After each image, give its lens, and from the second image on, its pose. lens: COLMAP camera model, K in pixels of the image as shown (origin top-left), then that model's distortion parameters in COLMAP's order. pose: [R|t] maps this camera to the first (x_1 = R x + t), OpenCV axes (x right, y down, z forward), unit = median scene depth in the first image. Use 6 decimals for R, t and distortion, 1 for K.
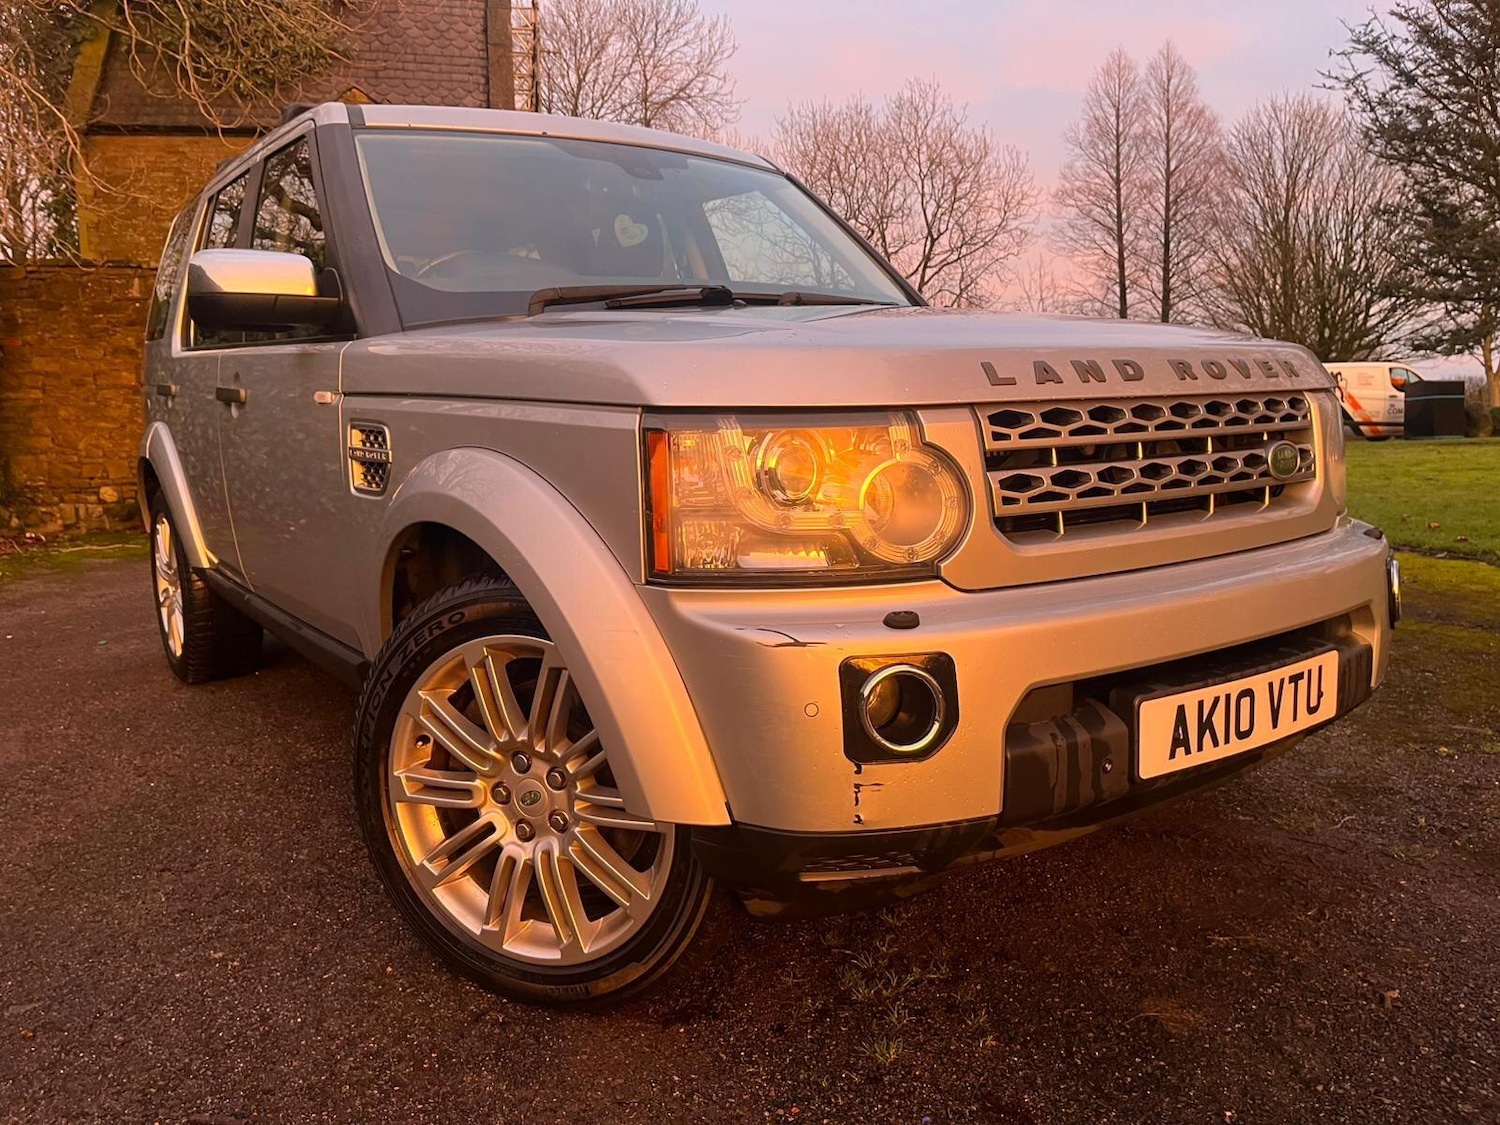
lens RADIAL K [[1162.6, 0, 754.2], [0, 1162.6, 555.3], [0, 0, 1]] dist [0.112580, -0.166873]
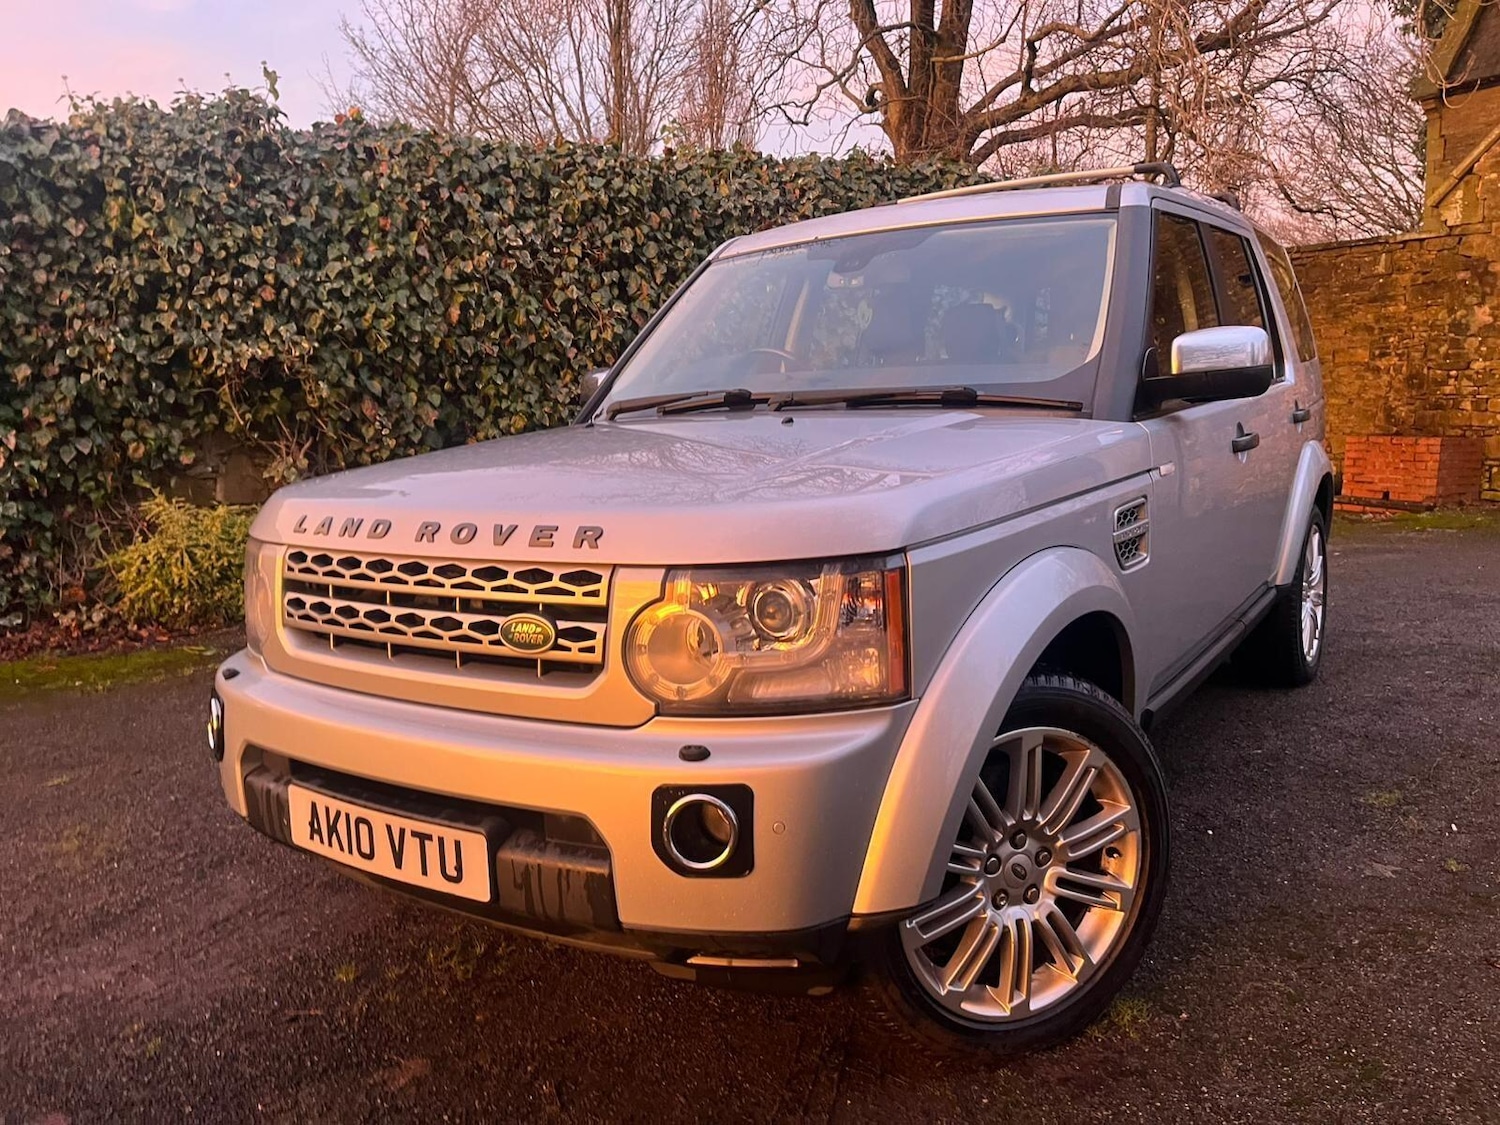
lens RADIAL K [[1170.8, 0, 761.4], [0, 1170.8, 573.8], [0, 0, 1]] dist [0.077877, -0.109265]
pose [[0.365449, 0.145667, -0.919363, 0.271570], [-0.082458, 0.988863, 0.123901, -0.051922], [0.927172, 0.030530, 0.373390, 0.160003]]
